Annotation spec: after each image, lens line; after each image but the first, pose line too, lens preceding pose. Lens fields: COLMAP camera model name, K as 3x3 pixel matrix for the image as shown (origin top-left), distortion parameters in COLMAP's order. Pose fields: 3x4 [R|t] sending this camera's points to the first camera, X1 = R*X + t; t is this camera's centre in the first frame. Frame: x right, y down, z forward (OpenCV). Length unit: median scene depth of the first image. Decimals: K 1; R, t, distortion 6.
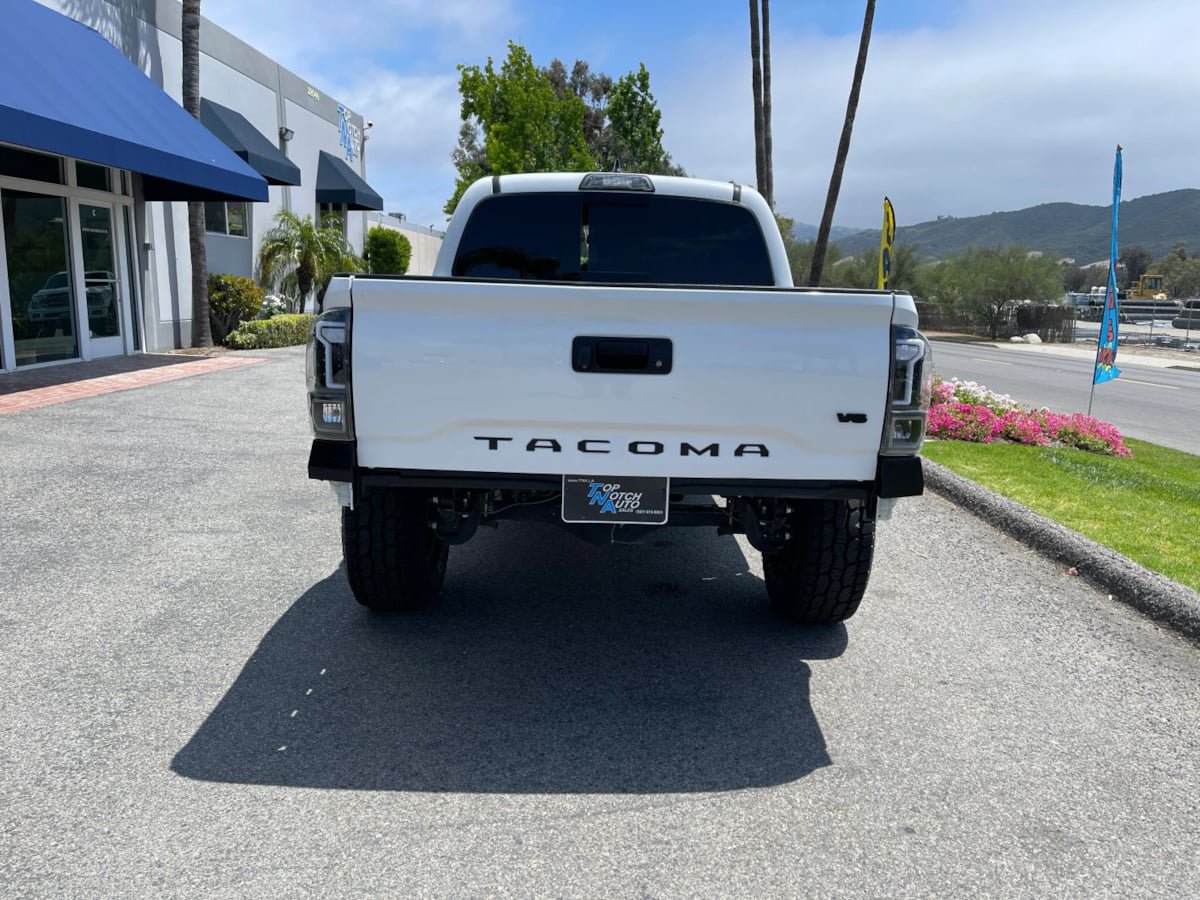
lens RADIAL K [[912.0, 0, 610.0], [0, 912.0, 449.6], [0, 0, 1]] dist [0.088050, -0.120274]
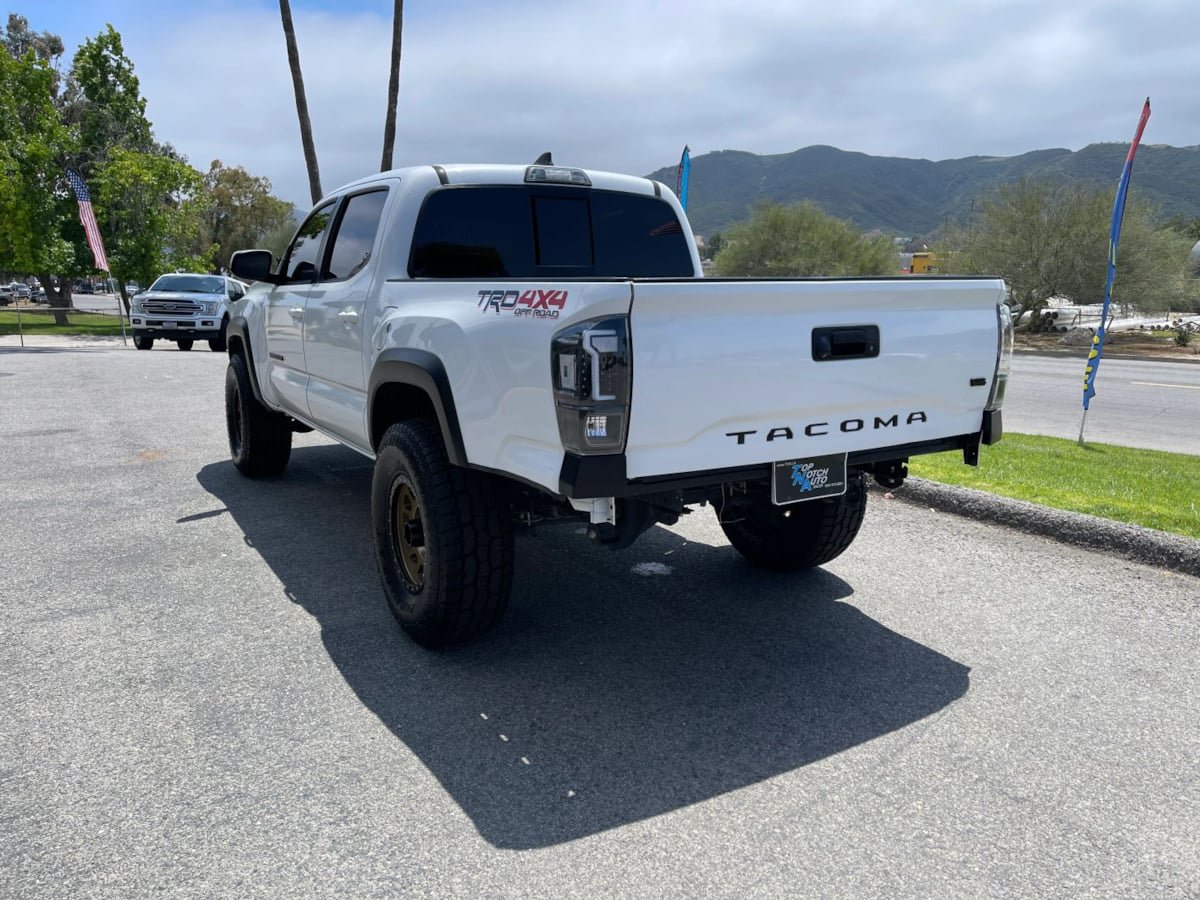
lens RADIAL K [[912.0, 0, 610.0], [0, 912.0, 449.6], [0, 0, 1]] dist [0.088050, -0.120274]
pose [[0.862851, -0.124556, 0.489872, -0.419525], [0.116564, 0.992074, 0.046932, -0.032723], [-0.491834, 0.016606, 0.870530, 0.098648]]
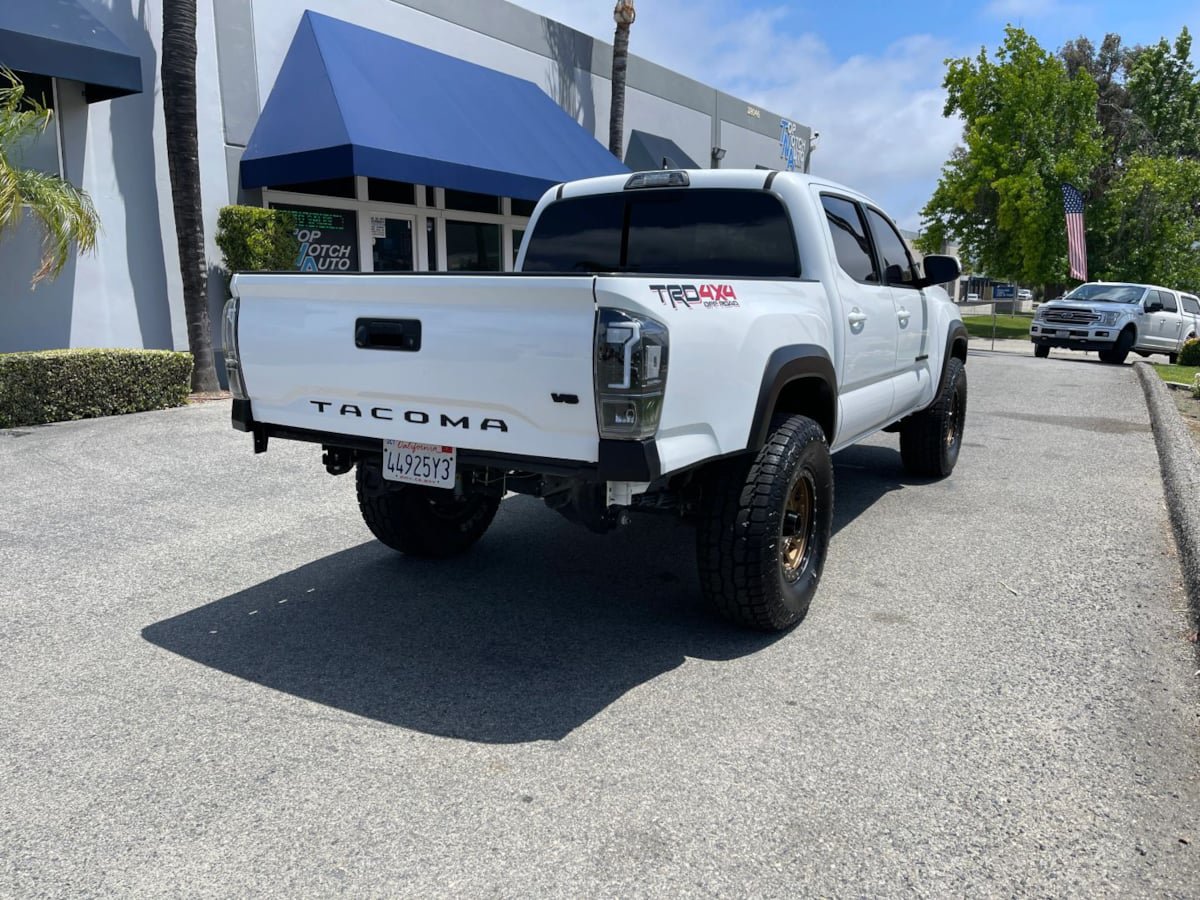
lens RADIAL K [[911.1, 0, 600.0], [0, 911.1, 450.0], [0, 0, 1]] dist [0.083538, -0.113501]
pose [[0.854747, 0.071017, -0.514163, 0.452351], [-0.075435, 0.997075, 0.012314, 0.004134], [0.513534, 0.028260, 0.857604, 0.080763]]
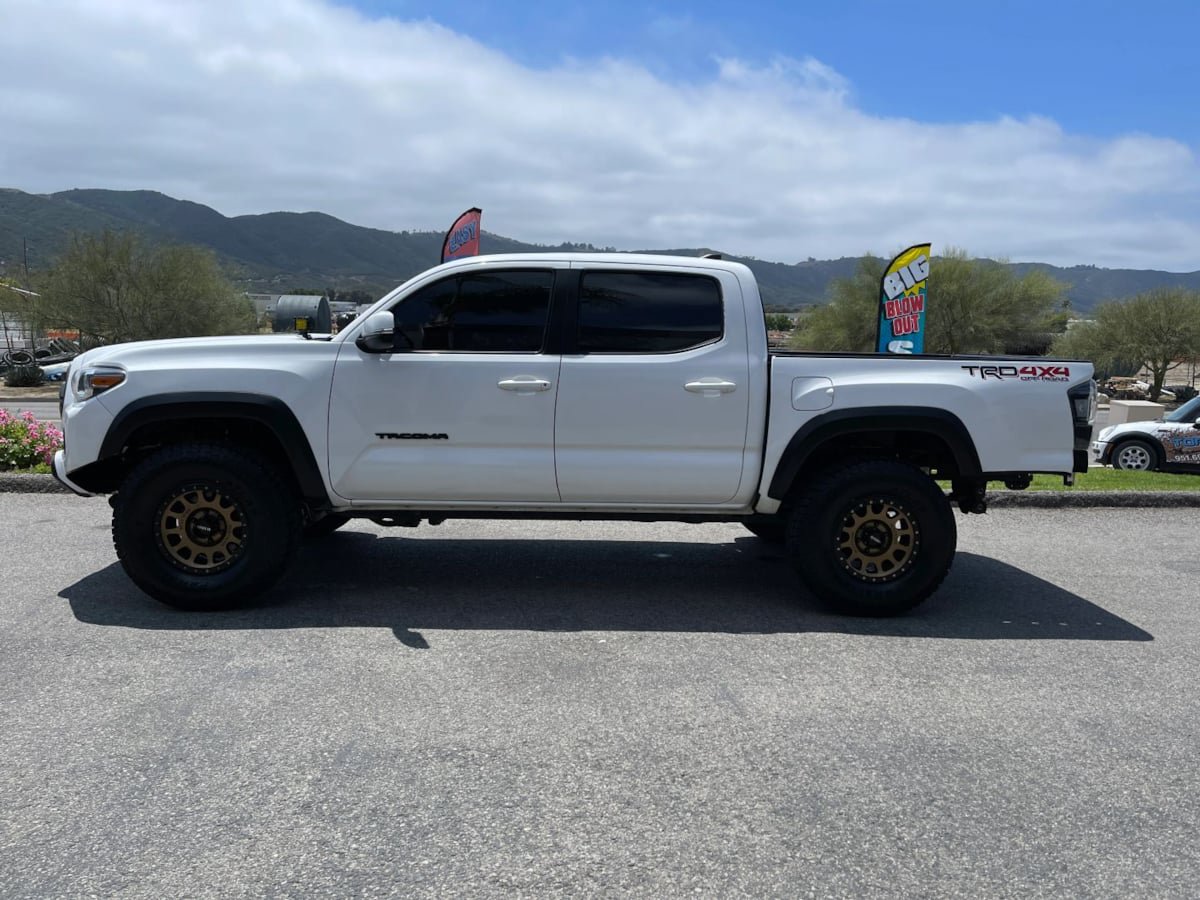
lens RADIAL K [[911.1, 0, 600.0], [0, 911.1, 450.0], [0, 0, 1]] dist [0.083538, -0.113501]
pose [[-0.058498, -0.126905, 0.990188, -1.169040], [0.160997, 0.977704, 0.134817, -0.232105], [-0.985220, 0.167304, -0.036762, 1.126019]]
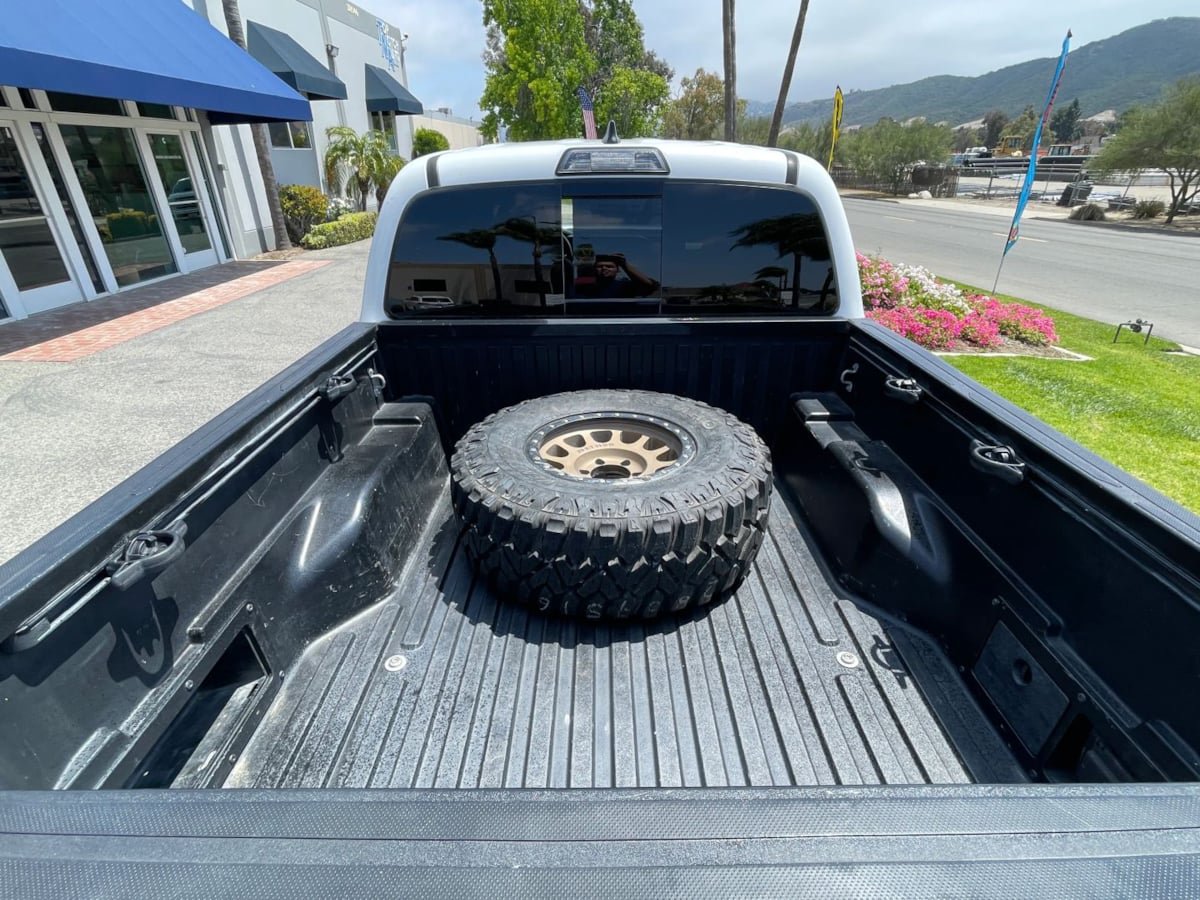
lens RADIAL K [[610.0, 0, 599.9], [0, 610.0, 454.0], [0, 0, 1]] dist [-0.018307, 0.012792]
pose [[0.999219, -0.029016, -0.026807, 0.003519], [0.035293, 0.960560, 0.275824, -0.187133], [0.017746, -0.276555, 0.960834, 0.462360]]
